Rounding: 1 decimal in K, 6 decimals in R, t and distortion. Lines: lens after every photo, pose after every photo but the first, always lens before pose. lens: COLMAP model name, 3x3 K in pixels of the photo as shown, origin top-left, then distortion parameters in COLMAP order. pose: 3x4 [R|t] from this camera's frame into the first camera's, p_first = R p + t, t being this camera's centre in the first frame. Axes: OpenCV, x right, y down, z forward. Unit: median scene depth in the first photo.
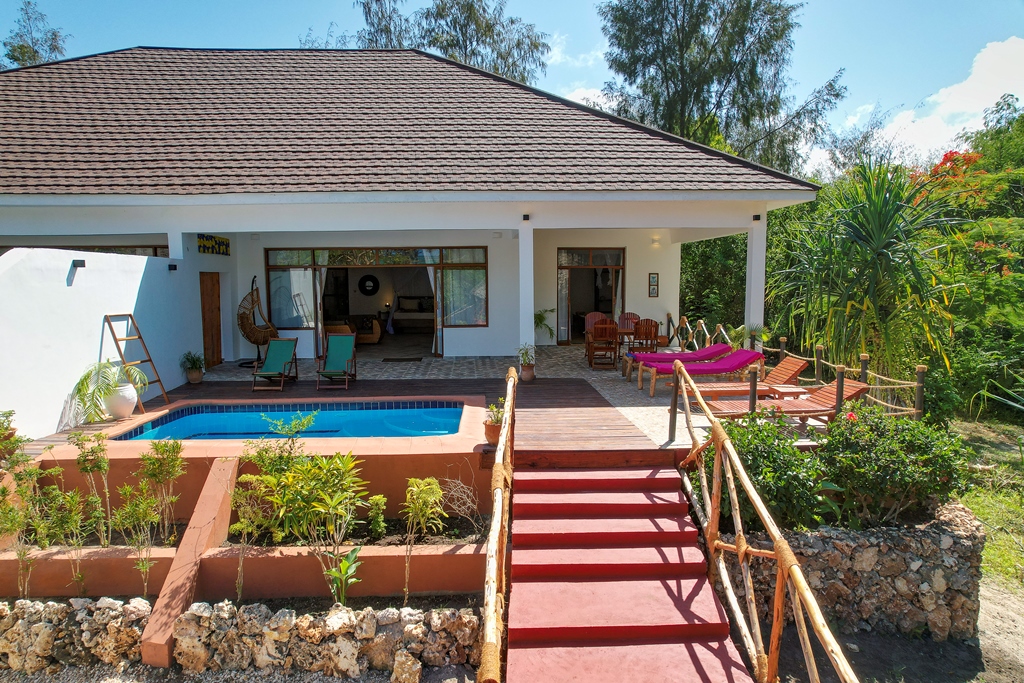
lens RADIAL K [[654.2, 0, 513.7], [0, 654.2, 365.0], [0, 0, 1]] dist [-0.000570, 0.000366]
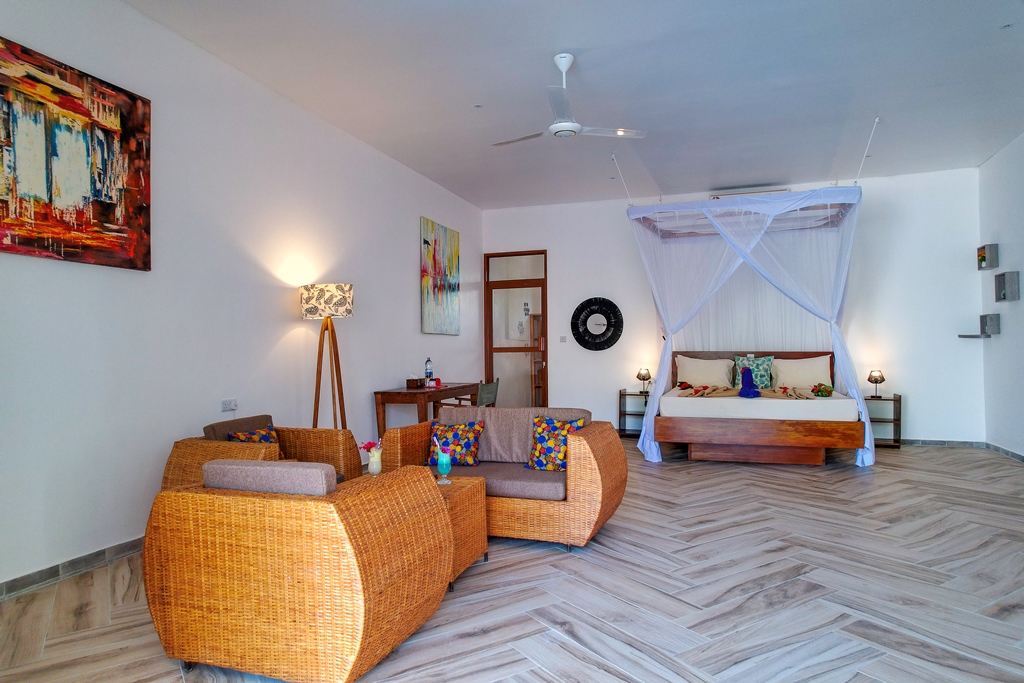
lens RADIAL K [[654.2, 0, 513.7], [0, 654.2, 365.0], [0, 0, 1]] dist [-0.000570, 0.000366]
pose [[0.923937, 0.002394, -0.382536, -0.155960], [-0.045265, 0.993639, -0.103110, -0.072003], [0.379856, 0.112583, 0.918169, 0.824325]]
